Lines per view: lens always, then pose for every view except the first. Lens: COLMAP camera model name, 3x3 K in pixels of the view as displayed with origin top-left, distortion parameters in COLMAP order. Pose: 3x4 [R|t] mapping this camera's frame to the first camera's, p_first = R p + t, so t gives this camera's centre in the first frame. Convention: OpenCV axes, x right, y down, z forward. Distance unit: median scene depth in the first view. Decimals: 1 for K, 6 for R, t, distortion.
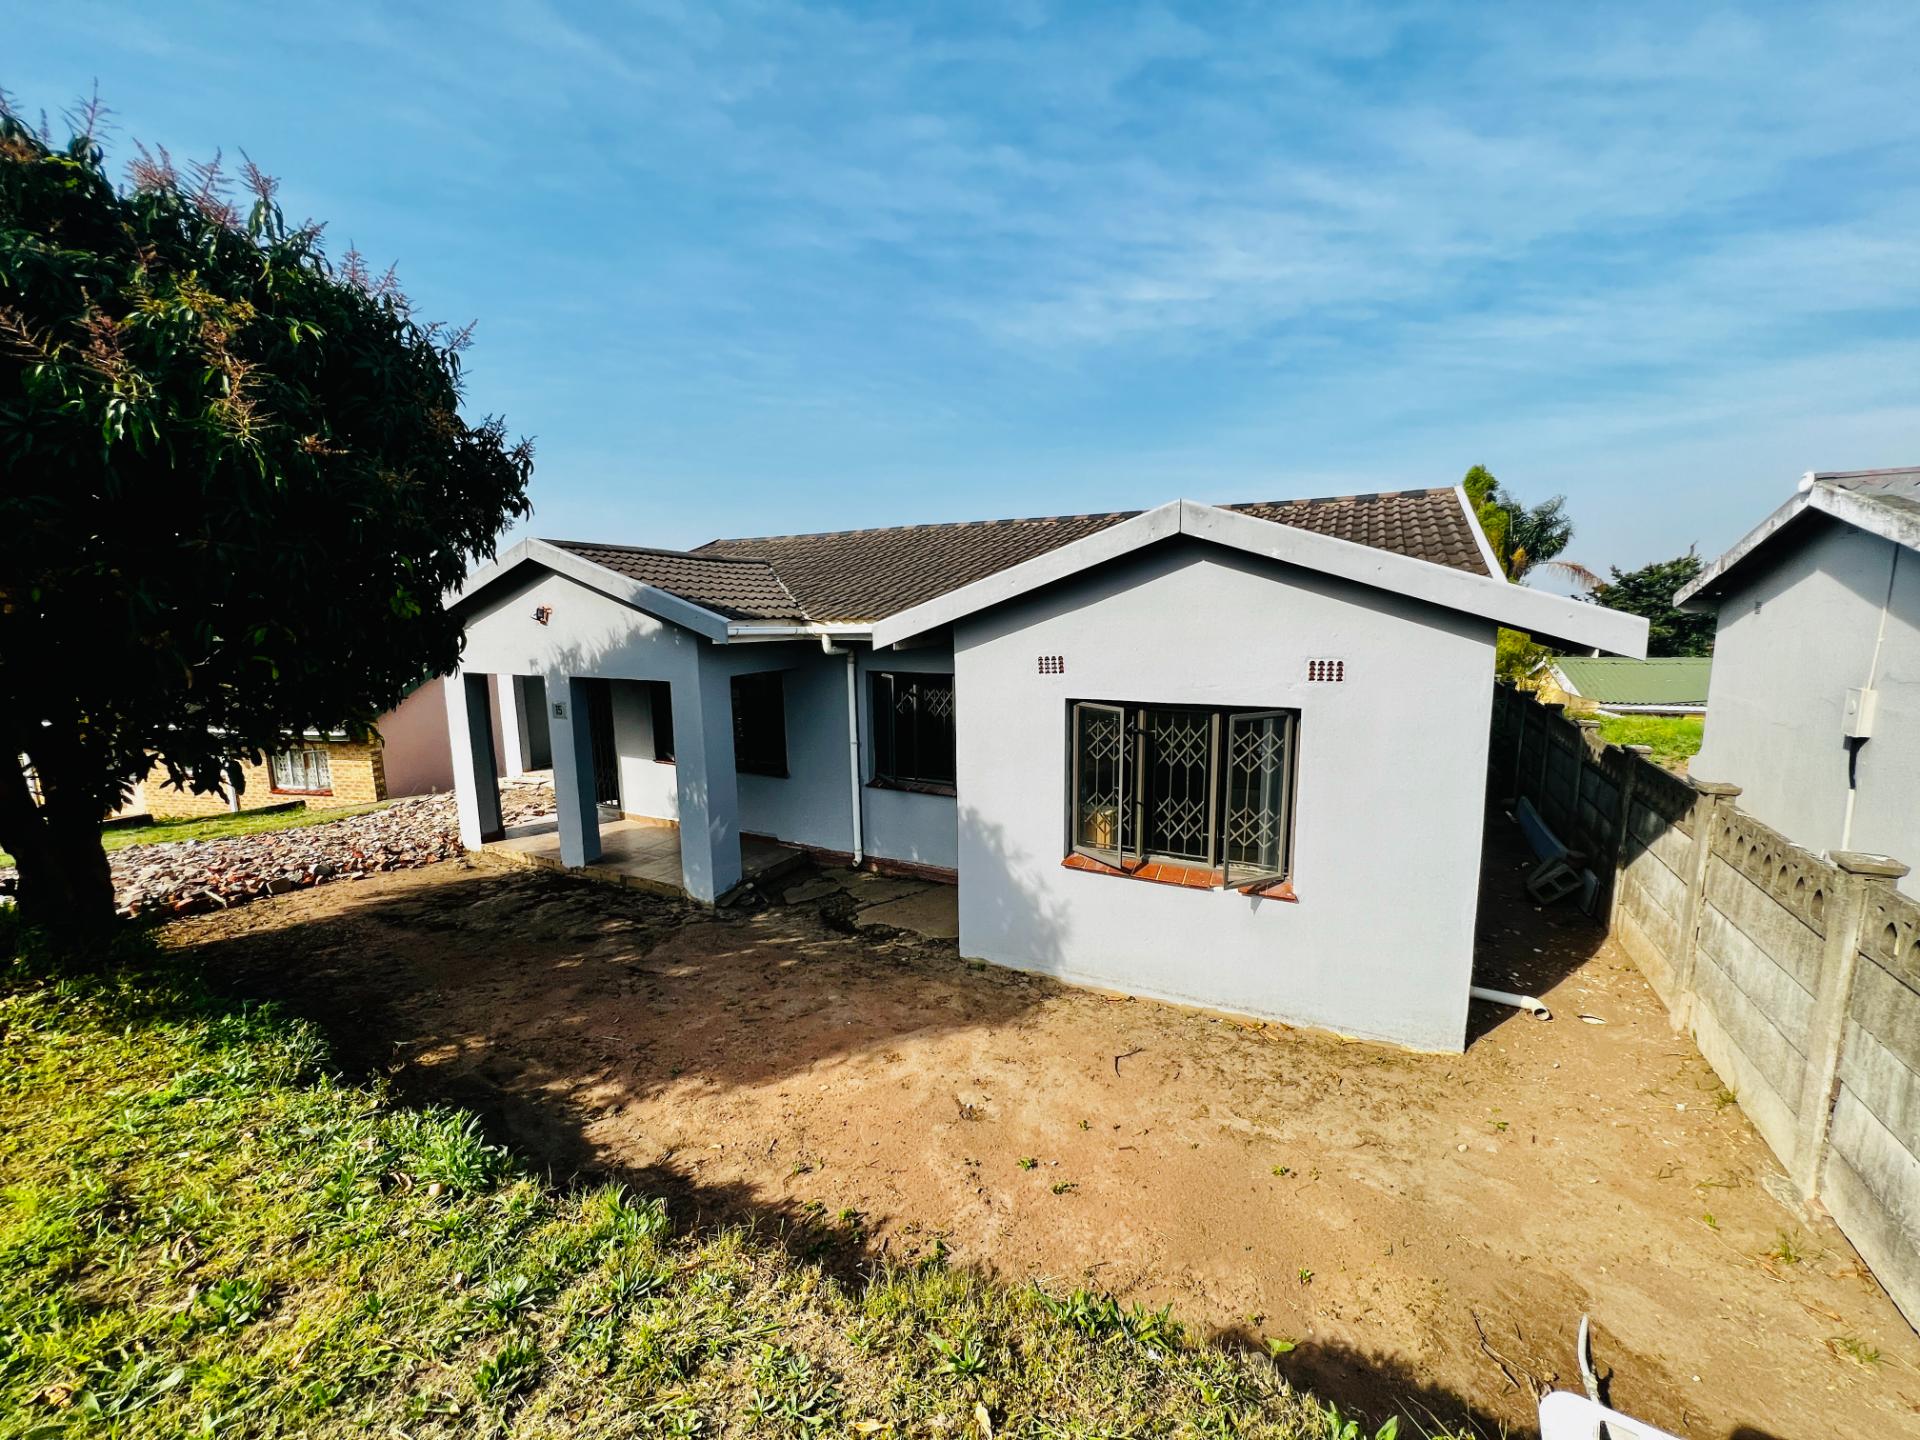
lens RADIAL K [[770.8, 0, 952.5], [0, 770.8, 737.5], [0, 0, 1]] dist [-0.002199, 0.001256]
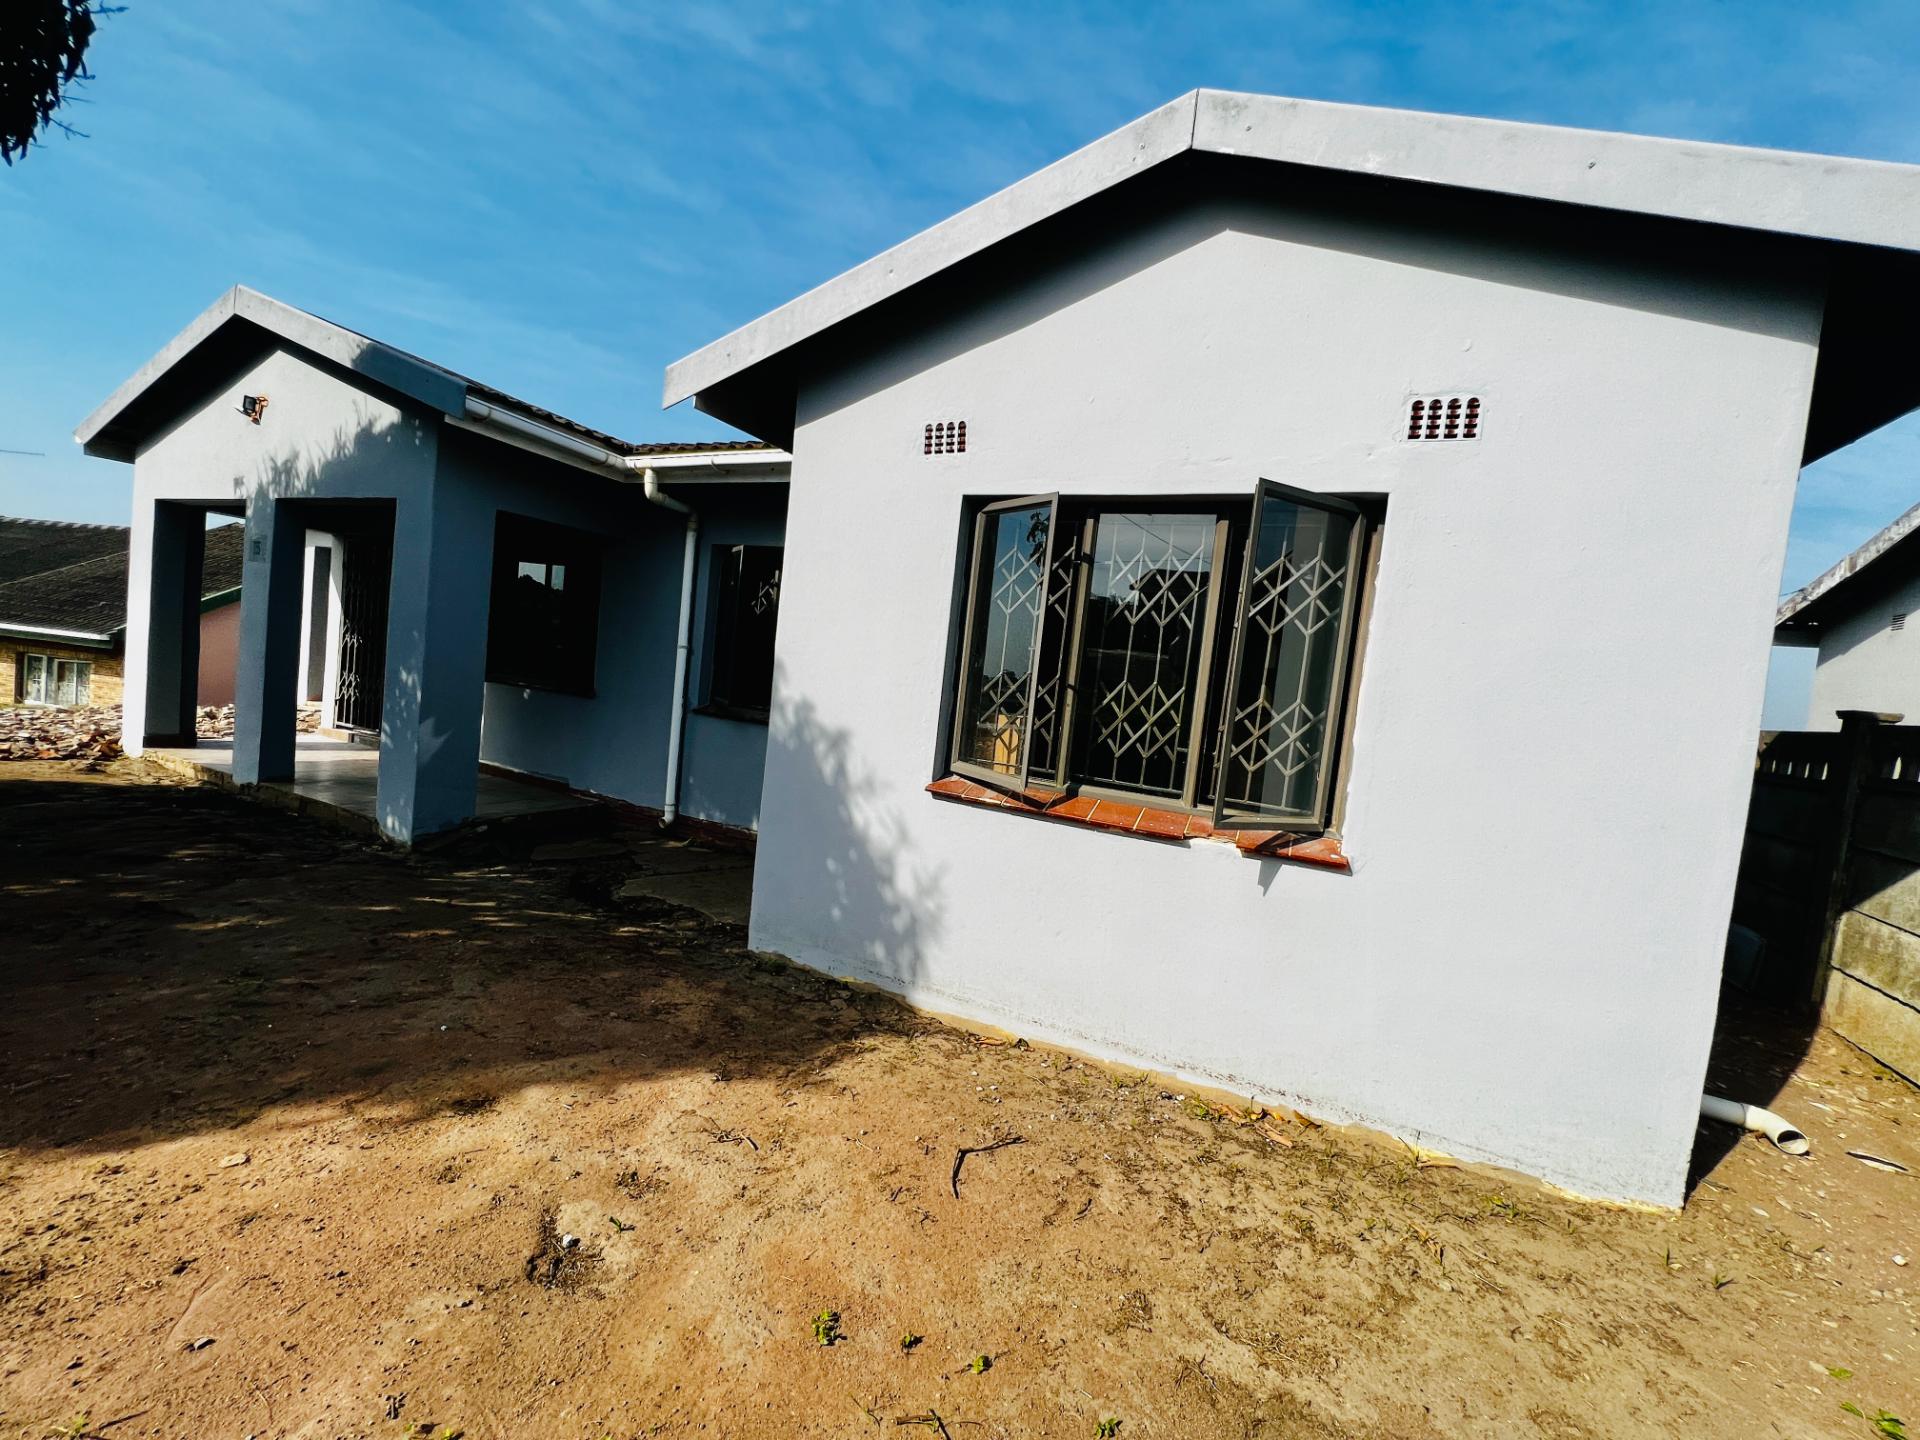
lens RADIAL K [[770.8, 0, 954.2], [0, 770.8, 737.6], [0, 0, 1]] dist [-0.002199, 0.001256]
pose [[0.991872, 0.118623, 0.046035, 0.139365], [-0.114019, 0.989185, -0.092264, 0.187591], [-0.056482, 0.086265, 0.994670, 0.458038]]
